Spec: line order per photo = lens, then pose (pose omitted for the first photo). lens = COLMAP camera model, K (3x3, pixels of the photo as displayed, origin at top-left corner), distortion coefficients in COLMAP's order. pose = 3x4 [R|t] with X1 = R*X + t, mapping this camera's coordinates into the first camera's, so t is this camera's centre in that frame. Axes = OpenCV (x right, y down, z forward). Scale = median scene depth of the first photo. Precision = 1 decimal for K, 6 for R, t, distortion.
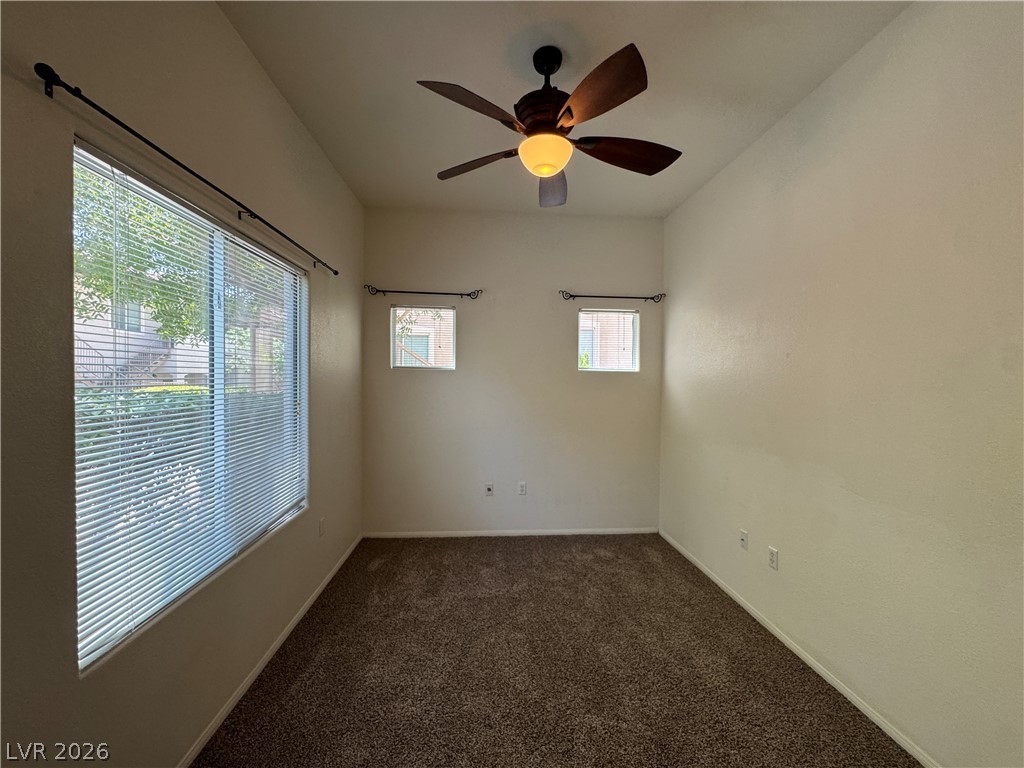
lens RADIAL K [[410.4, 0, 520.4], [0, 410.4, 383.4], [0, 0, 1]] dist [-0.003199, 0.001398]
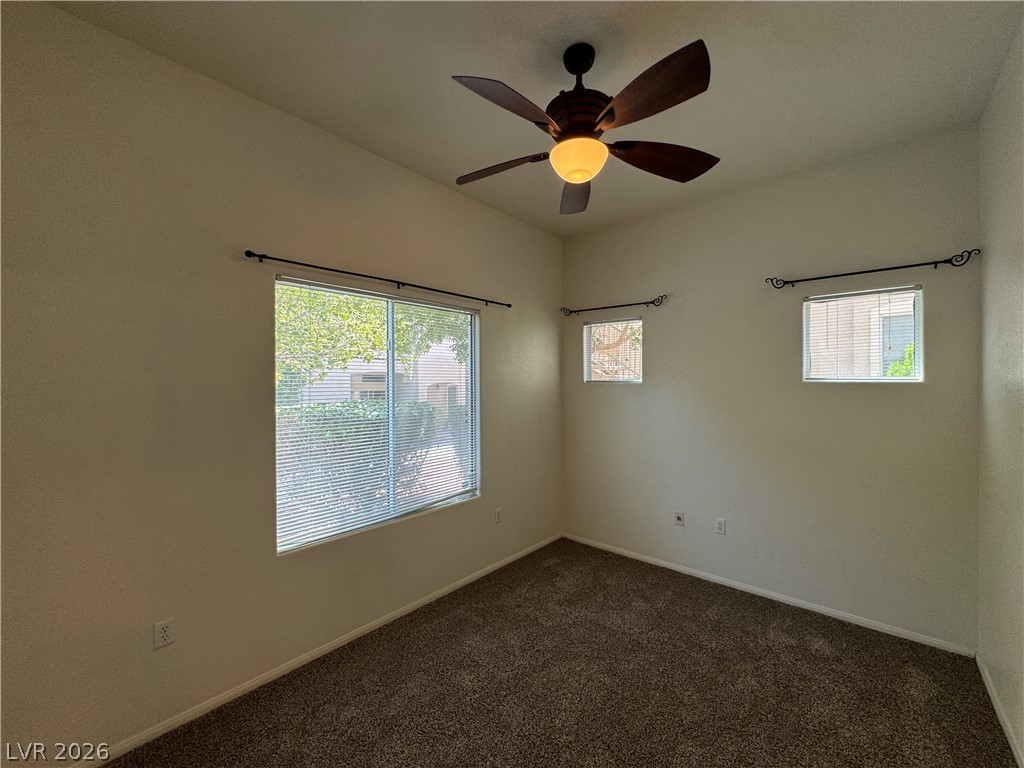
lens RADIAL K [[410.4, 0, 509.7], [0, 410.4, 383.1], [0, 0, 1]] dist [-0.003199, 0.001398]
pose [[0.700945, -0.009969, -0.713145, 0.337766], [-0.001063, 0.999887, -0.015021, -0.021029], [0.713214, 0.011287, 0.700855, 0.133258]]
